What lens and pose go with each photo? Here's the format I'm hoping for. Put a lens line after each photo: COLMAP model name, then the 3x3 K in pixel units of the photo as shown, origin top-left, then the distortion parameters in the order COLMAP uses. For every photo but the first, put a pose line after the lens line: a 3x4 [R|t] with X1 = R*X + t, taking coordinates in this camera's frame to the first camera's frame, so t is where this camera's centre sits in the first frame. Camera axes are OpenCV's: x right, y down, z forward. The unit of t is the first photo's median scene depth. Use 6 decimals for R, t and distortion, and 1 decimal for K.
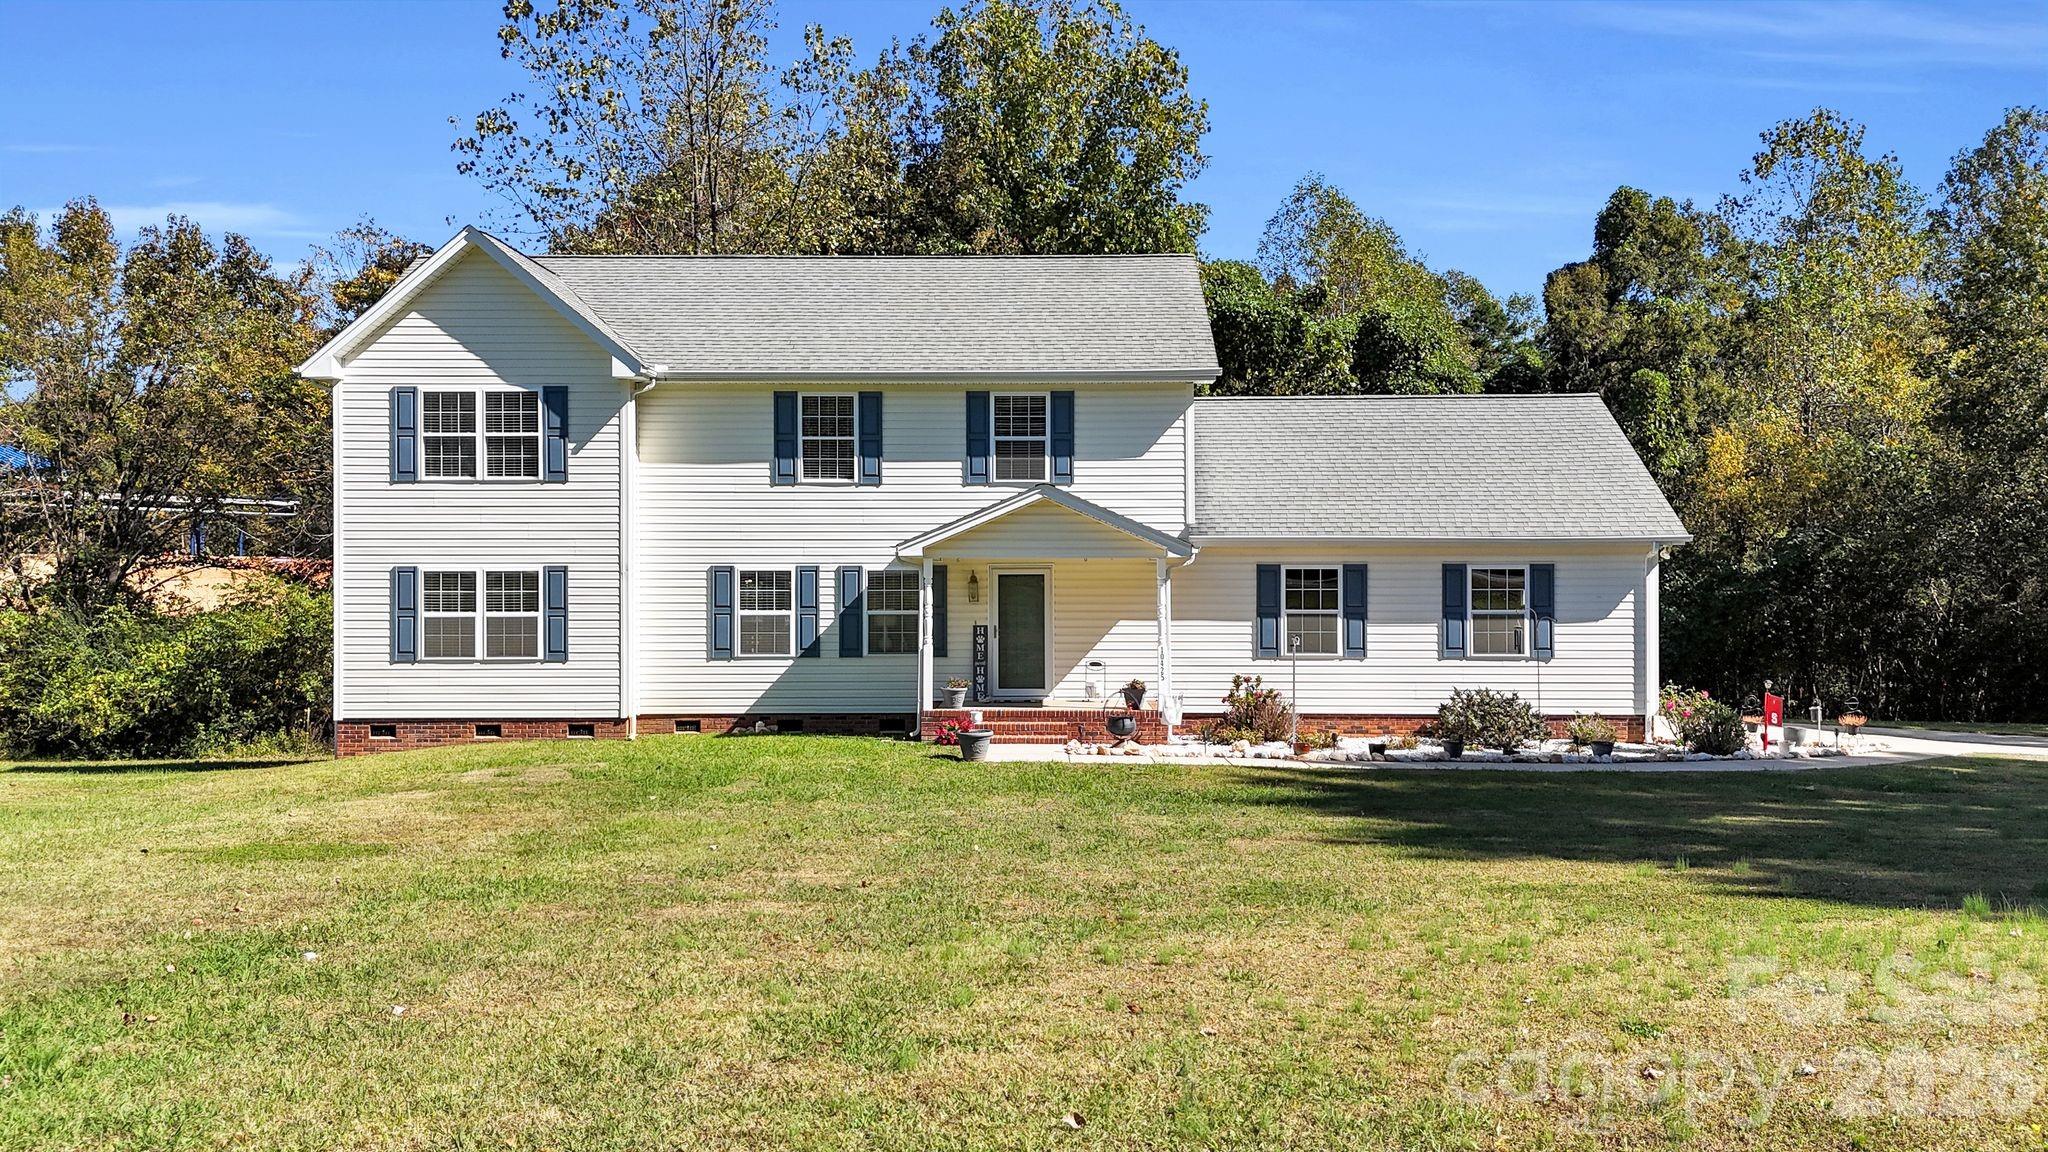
lens RADIAL K [[1483.8, 0, 1024.0], [0, 1483.8, 576.0], [0, 0, 1]] dist [-0.000716, 0.000280]
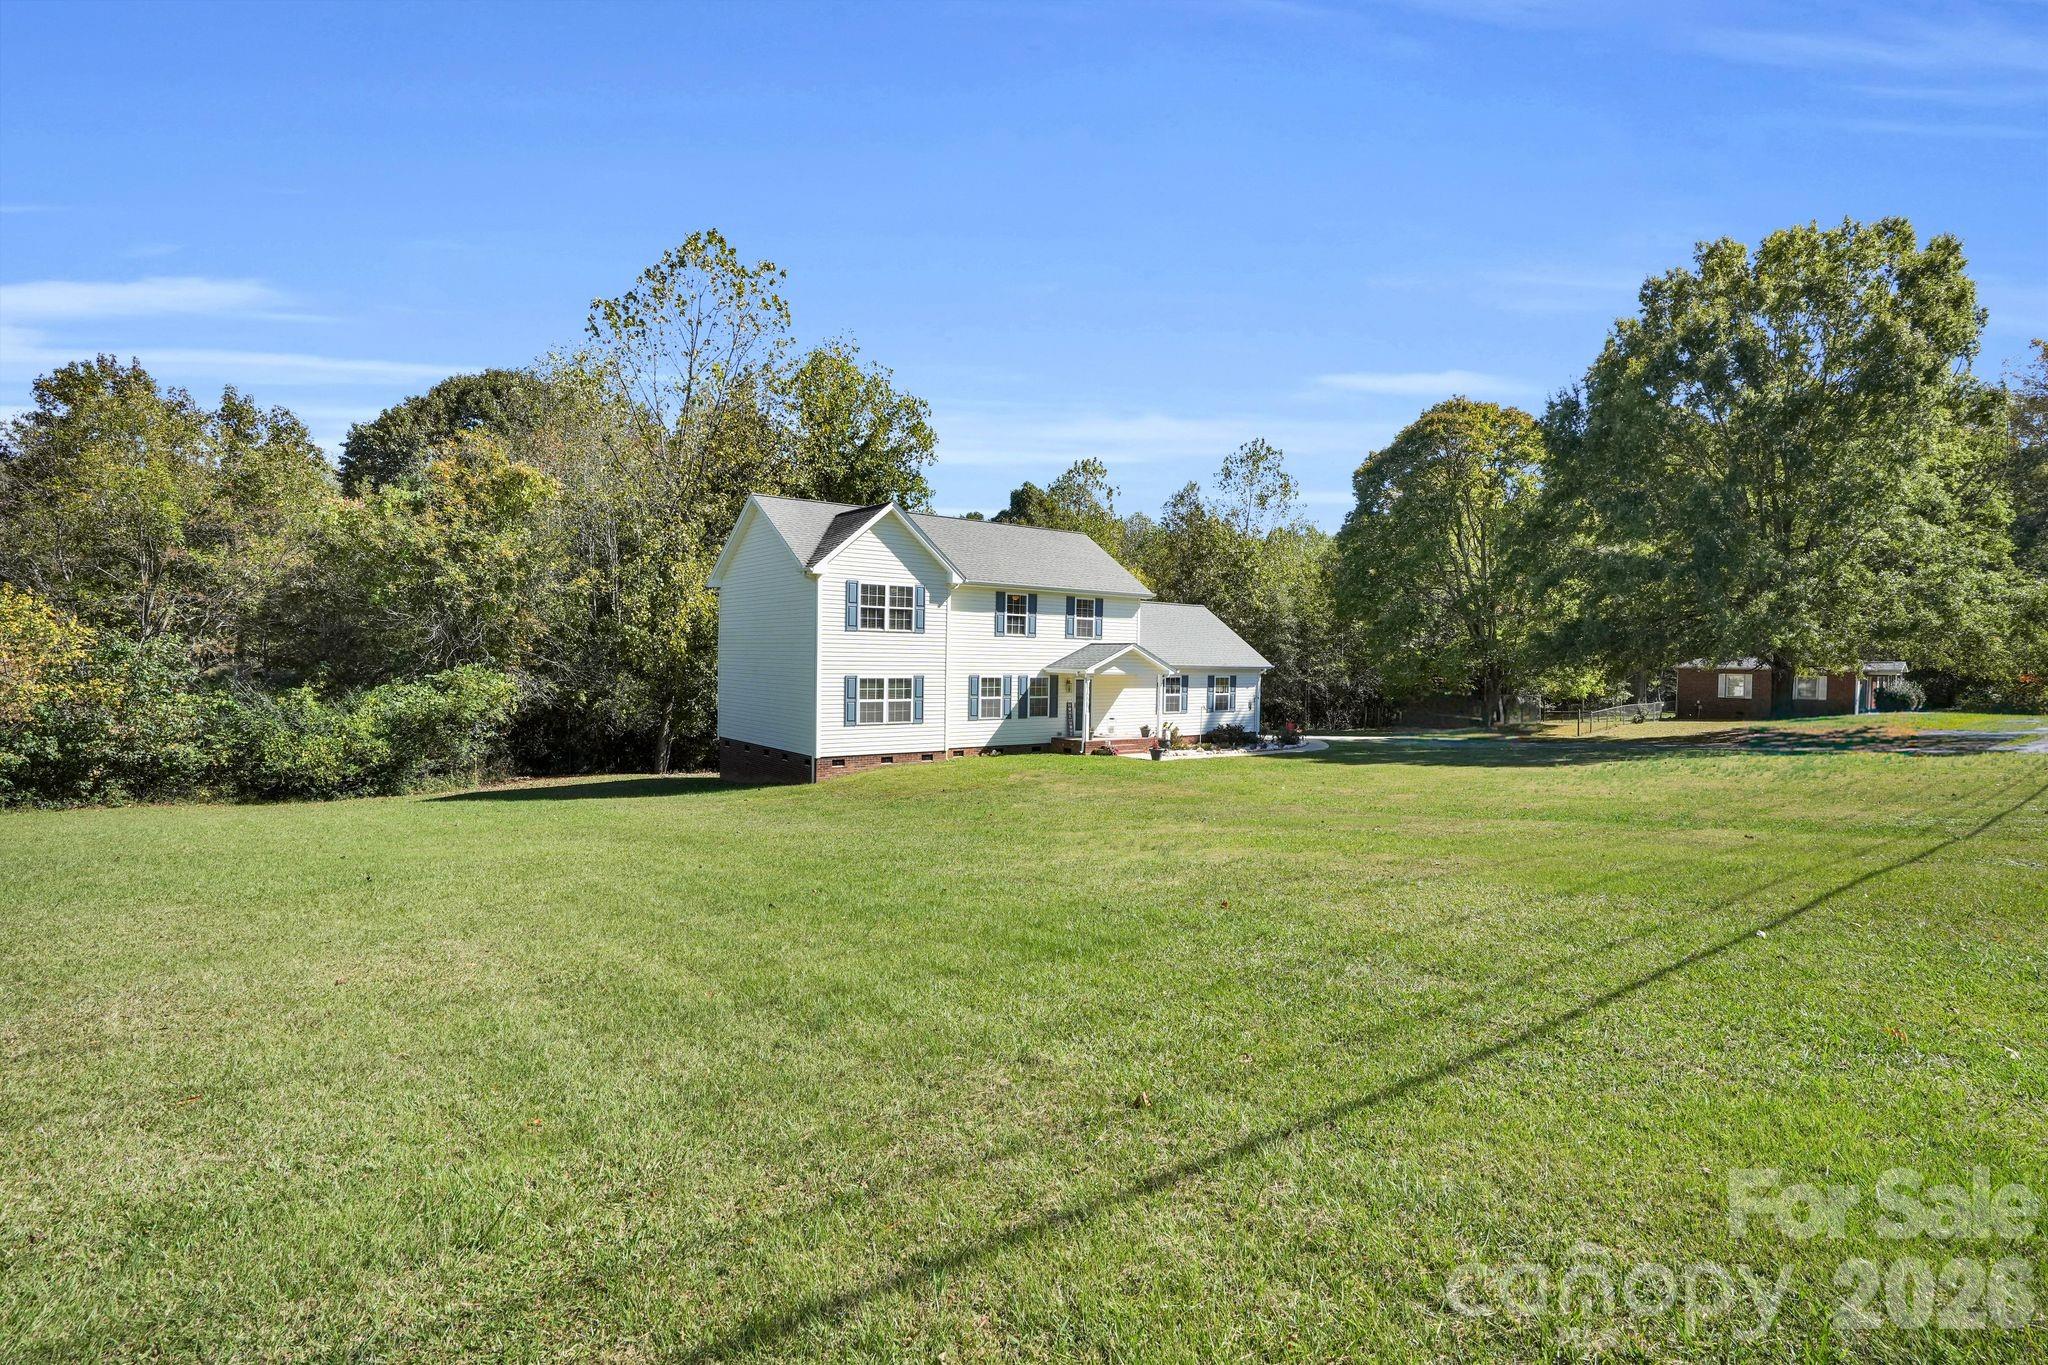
lens RADIAL K [[947.5, 0, 1025.8], [0, 947.5, 684.1], [0, 0, 1]] dist [-0.000399, 0.000095]
pose [[0.822210, -0.005161, 0.569161, -0.908394], [0.003531, 0.999986, 0.003966, 0.000622], [-0.569173, -0.001251, 0.822217, -0.120774]]
